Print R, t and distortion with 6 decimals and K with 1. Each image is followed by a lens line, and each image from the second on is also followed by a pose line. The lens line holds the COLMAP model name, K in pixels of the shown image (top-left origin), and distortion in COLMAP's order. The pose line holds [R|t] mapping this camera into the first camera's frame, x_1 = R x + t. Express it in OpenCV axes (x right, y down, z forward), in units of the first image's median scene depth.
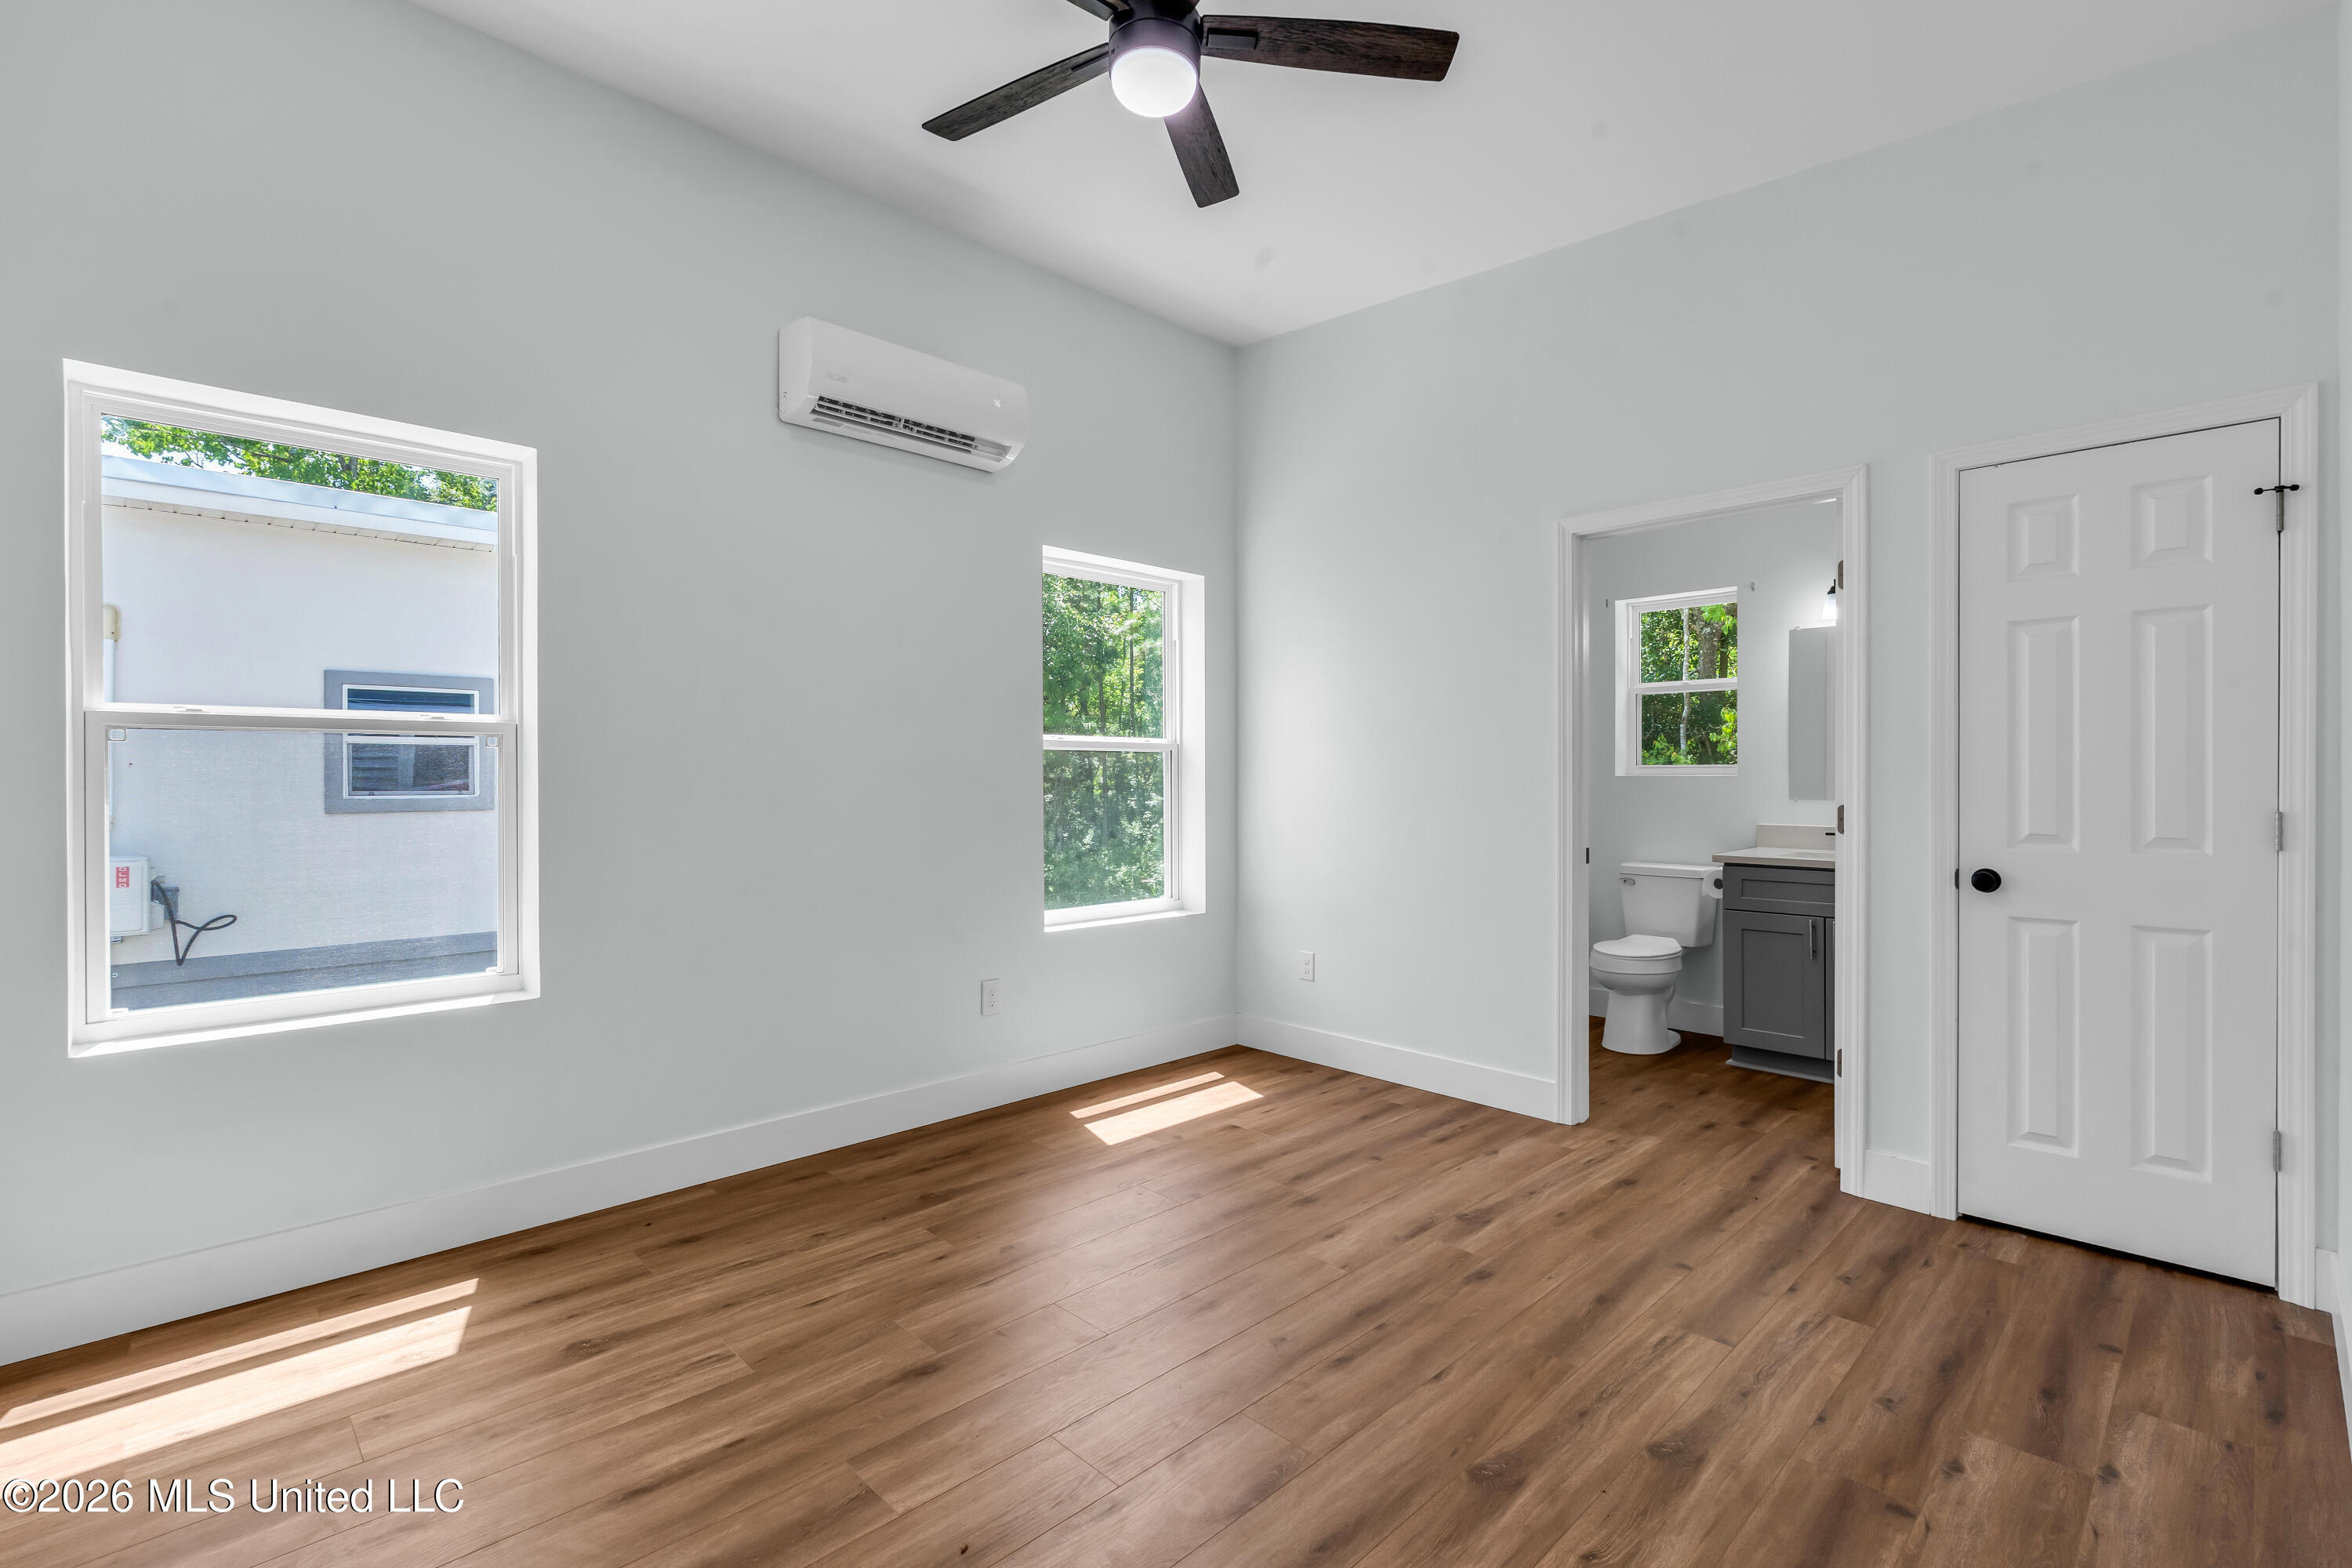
lens RADIAL K [[1039.6, 0, 1176.0], [0, 1039.6, 784.0], [0, 0, 1]] dist [-0.001028, -0.000161]
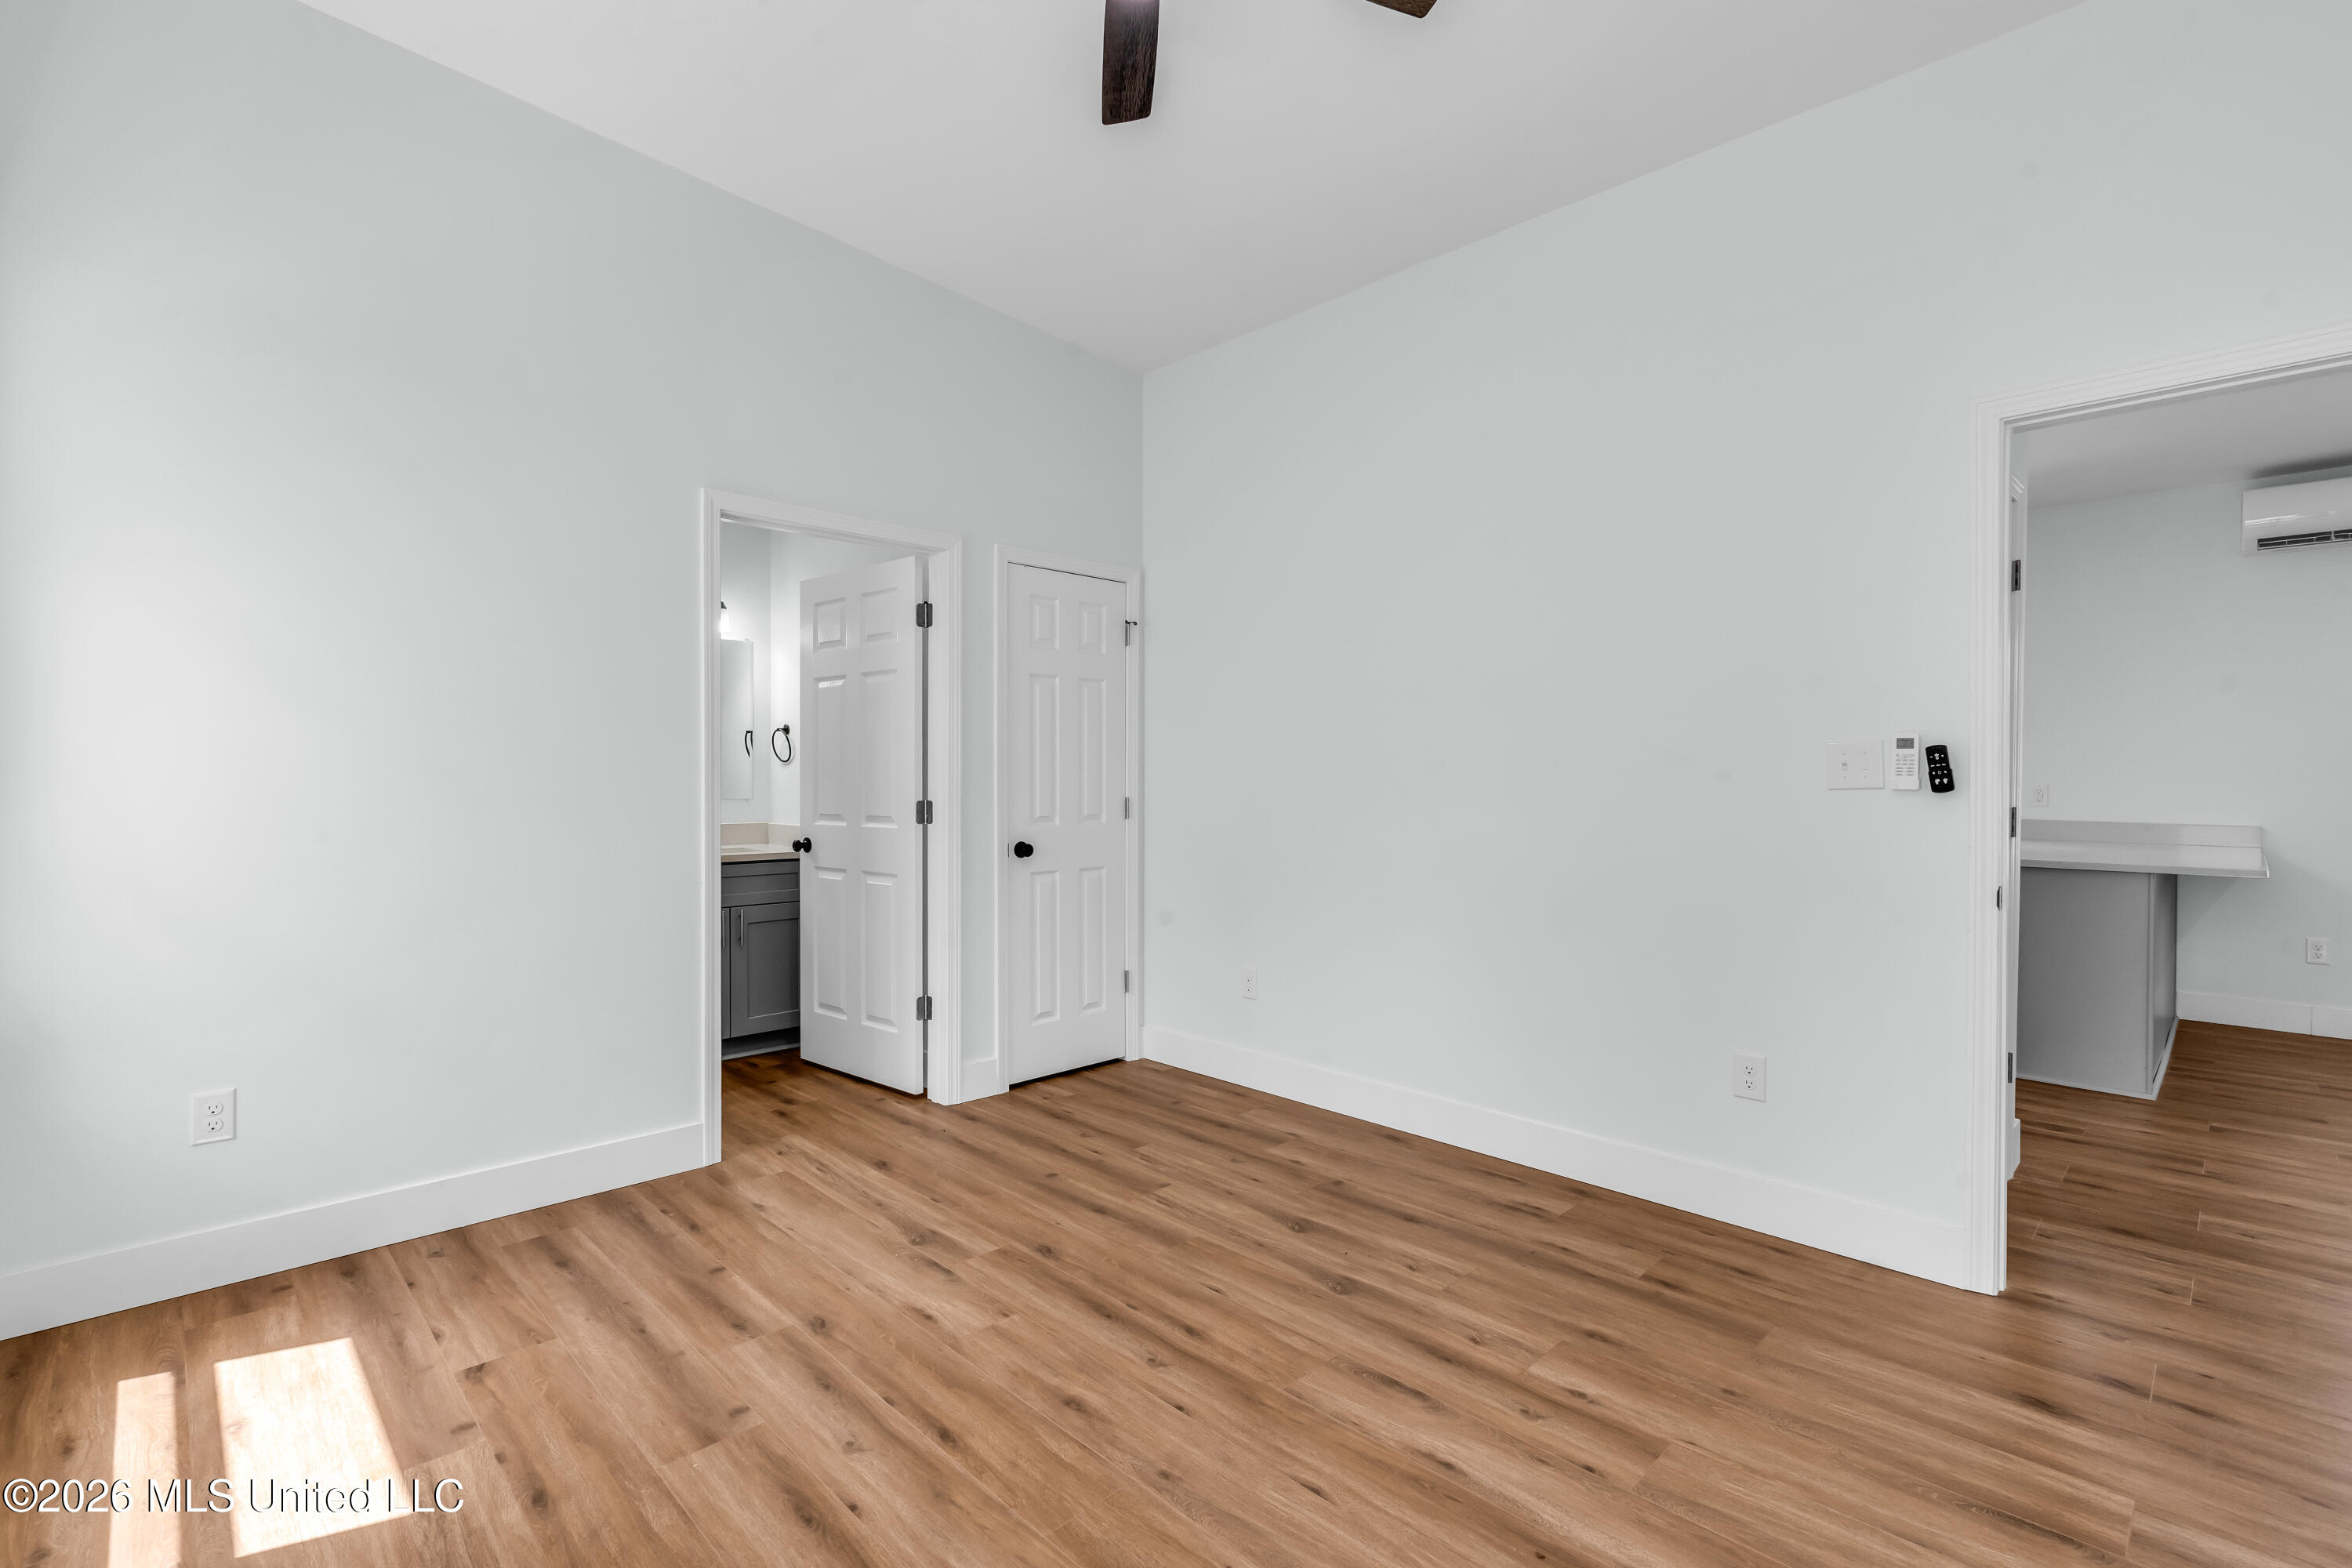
lens RADIAL K [[1068.7, 0, 1166.5], [0, 1068.7, 788.6], [0, 0, 1]] dist [-0.000751, -0.000066]
pose [[0.002502, -0.008013, 0.999965, -0.709954], [0.004170, 0.999959, 0.008002, -0.003641], [-0.999988, 0.004149, 0.002536, 0.786939]]
